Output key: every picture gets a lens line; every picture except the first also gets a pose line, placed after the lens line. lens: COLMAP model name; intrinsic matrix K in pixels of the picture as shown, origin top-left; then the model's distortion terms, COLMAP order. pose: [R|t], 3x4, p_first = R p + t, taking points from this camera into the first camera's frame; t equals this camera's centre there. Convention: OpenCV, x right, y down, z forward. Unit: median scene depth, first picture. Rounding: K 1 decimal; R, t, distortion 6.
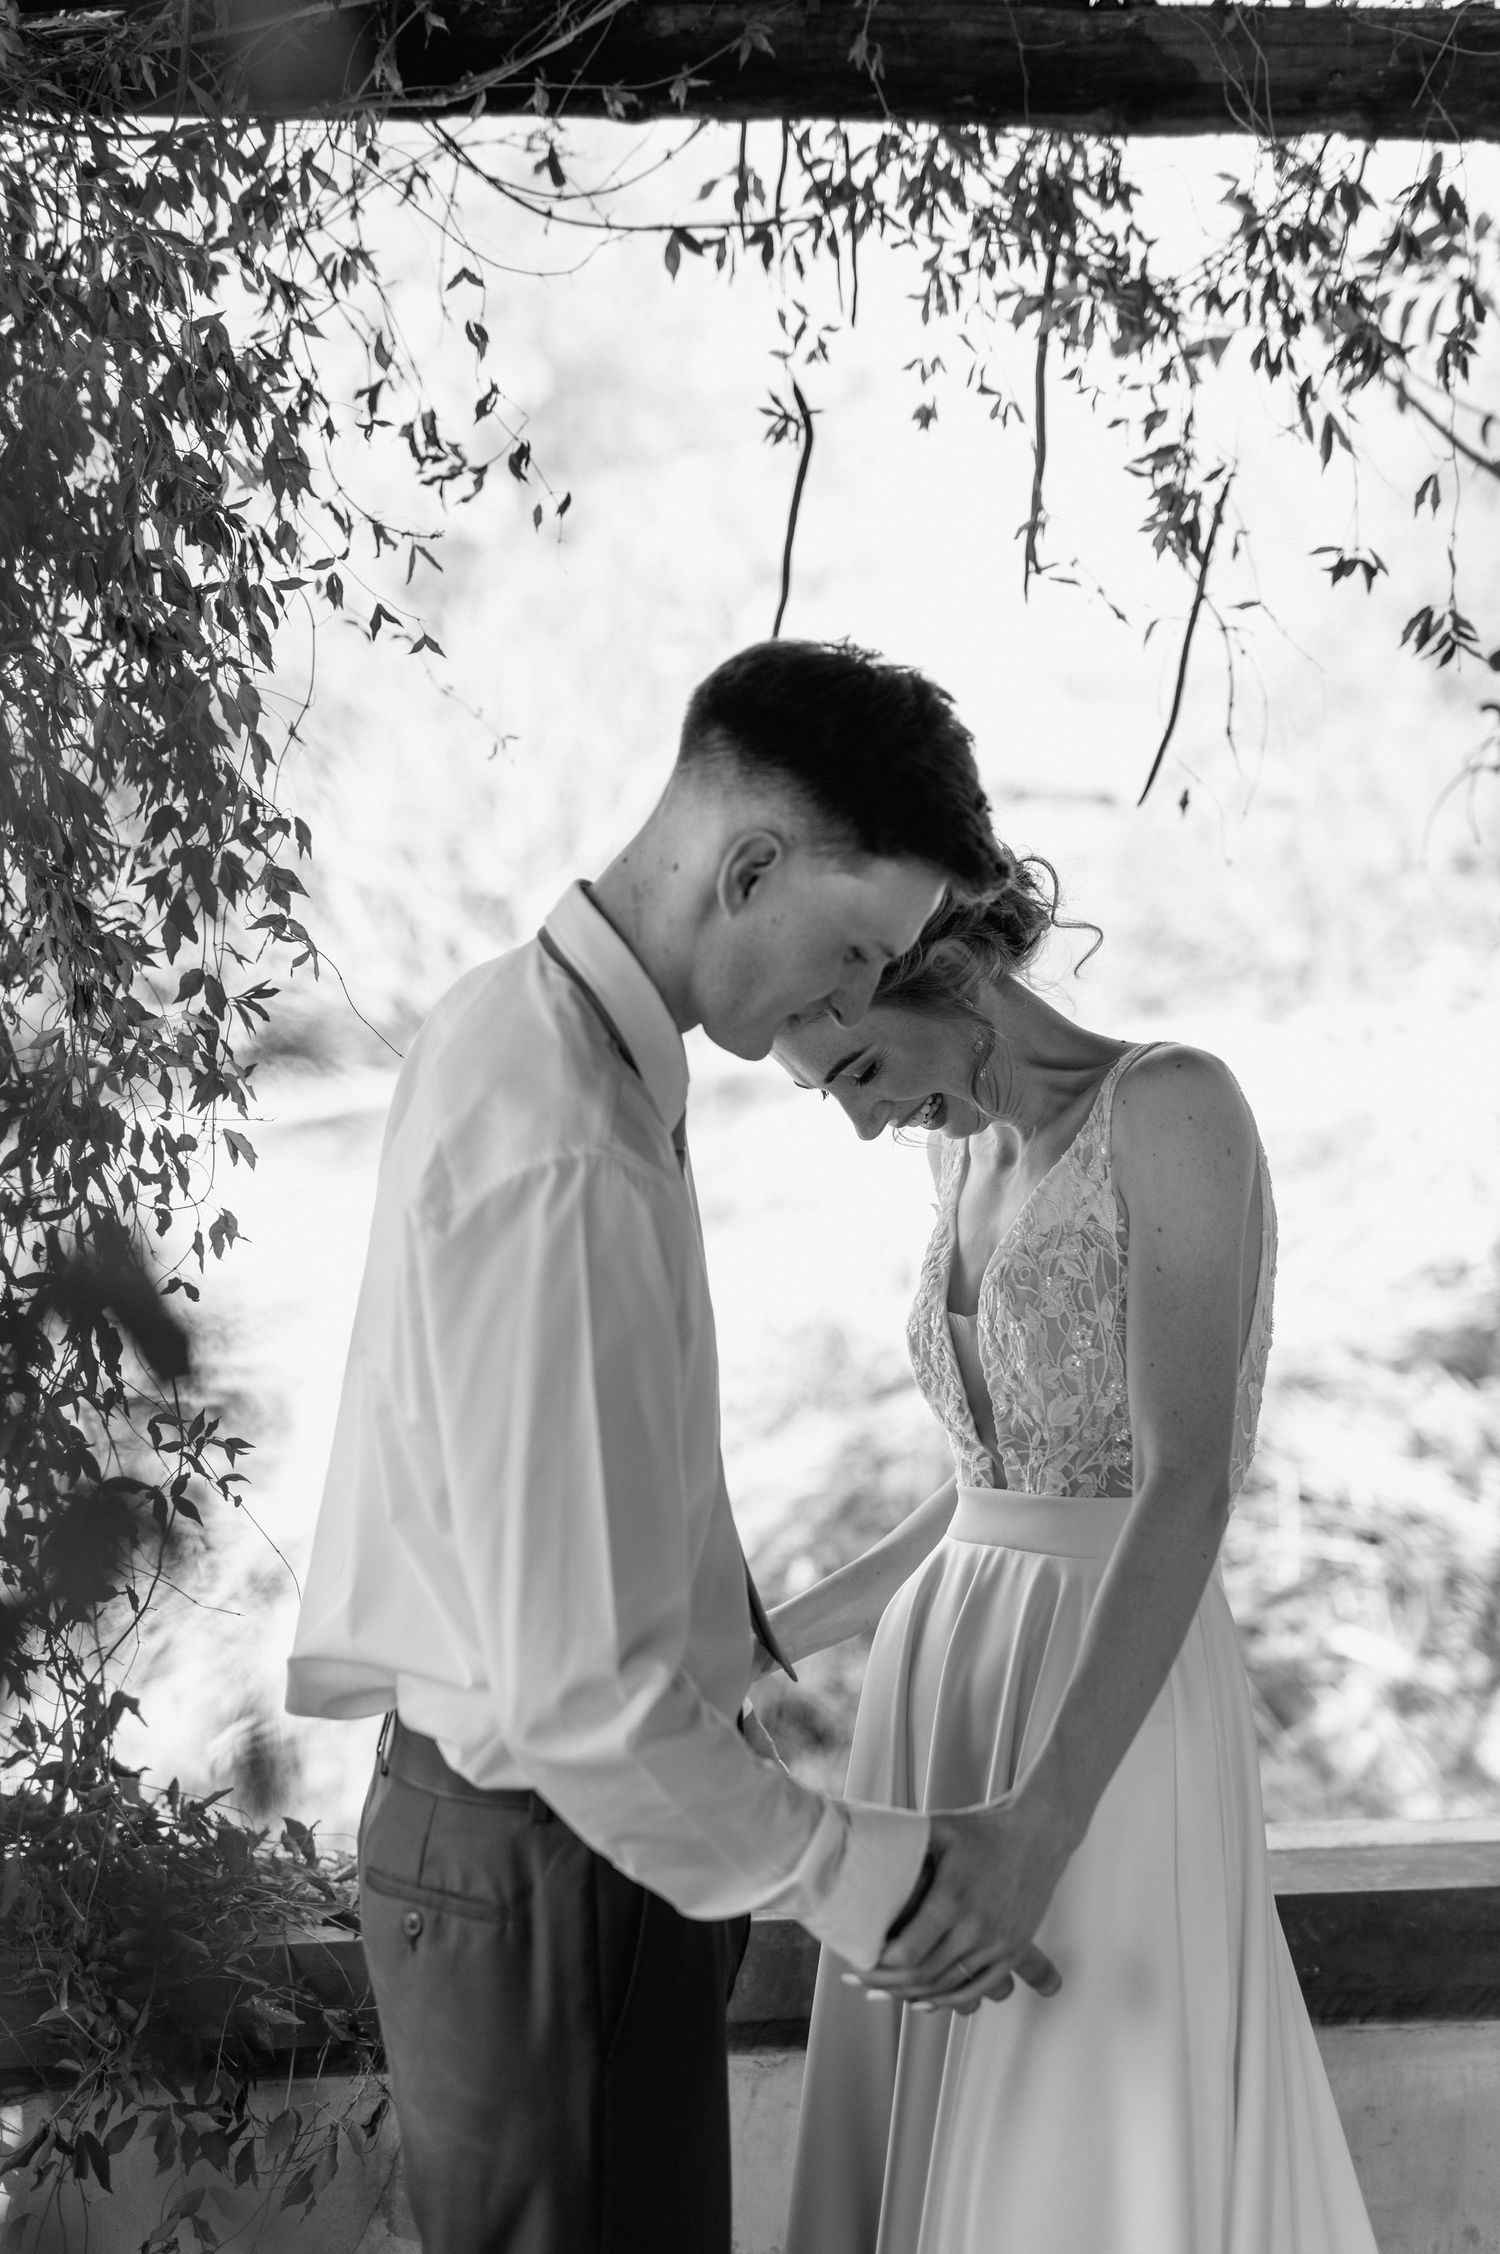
lens RADIAL K [[3065.7, 0, 750.0], [0, 3065.7, 1127.0], [0, 0, 1]] dist [0.040988, 0.036082]
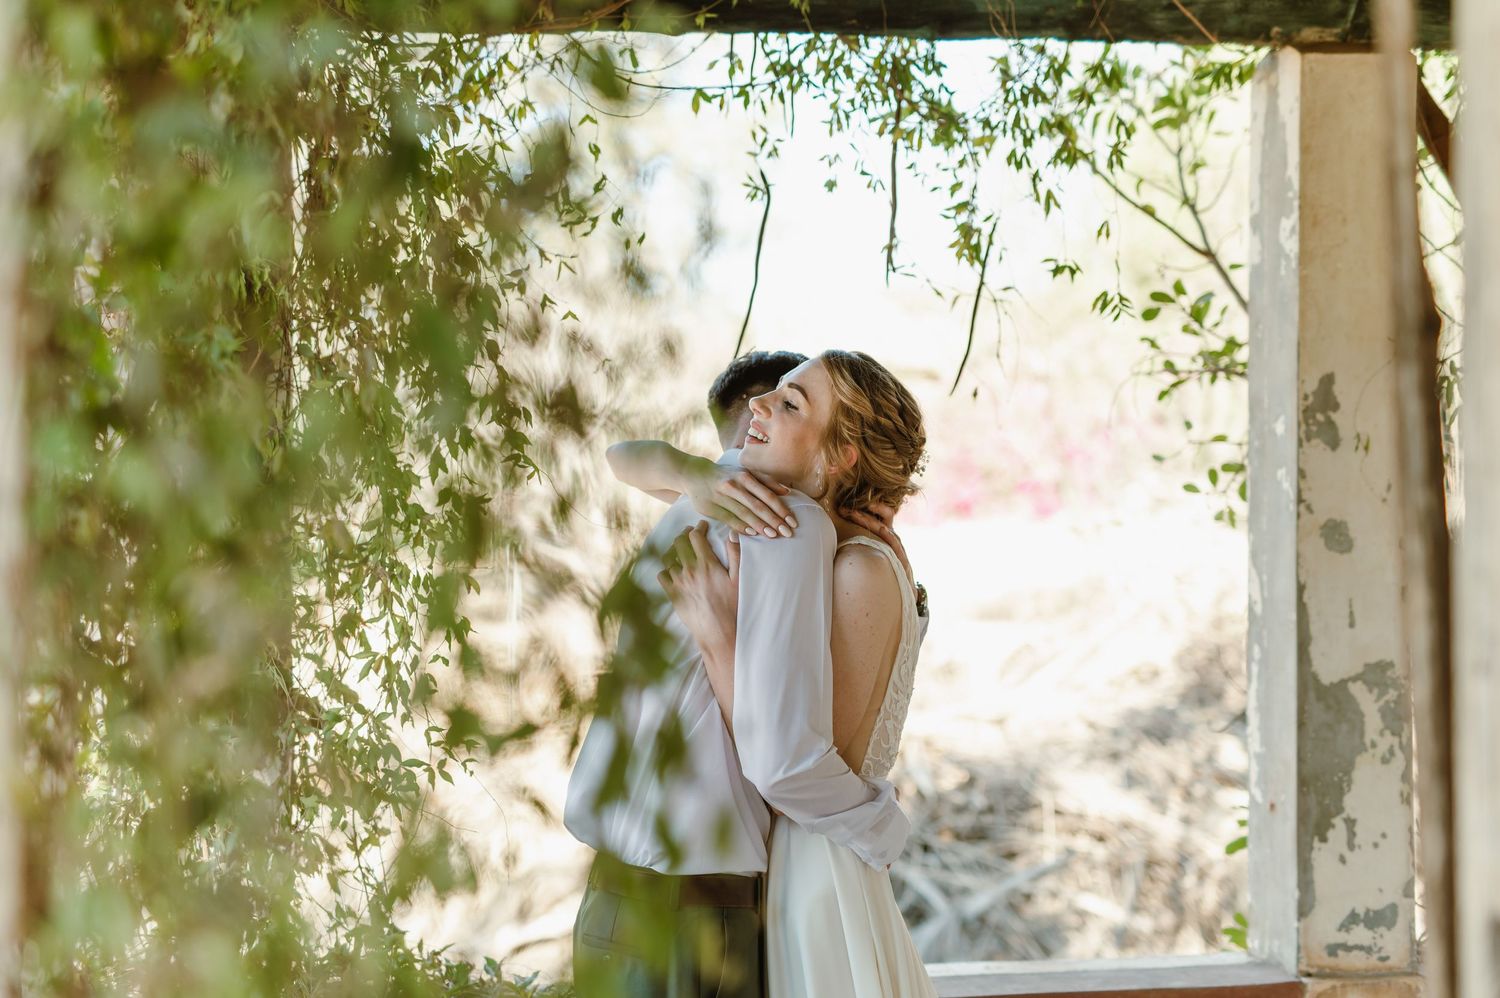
lens RADIAL K [[2040.2, 0, 746.1], [0, 2040.2, 464.4], [0, 0, 1]] dist [0.040988, 0.036082]
pose [[0.999681, -0.003831, 0.024960, -0.025707], [0.005384, 0.998034, -0.062445, 0.010986], [-0.024672, 0.062559, 0.997736, -0.211898]]
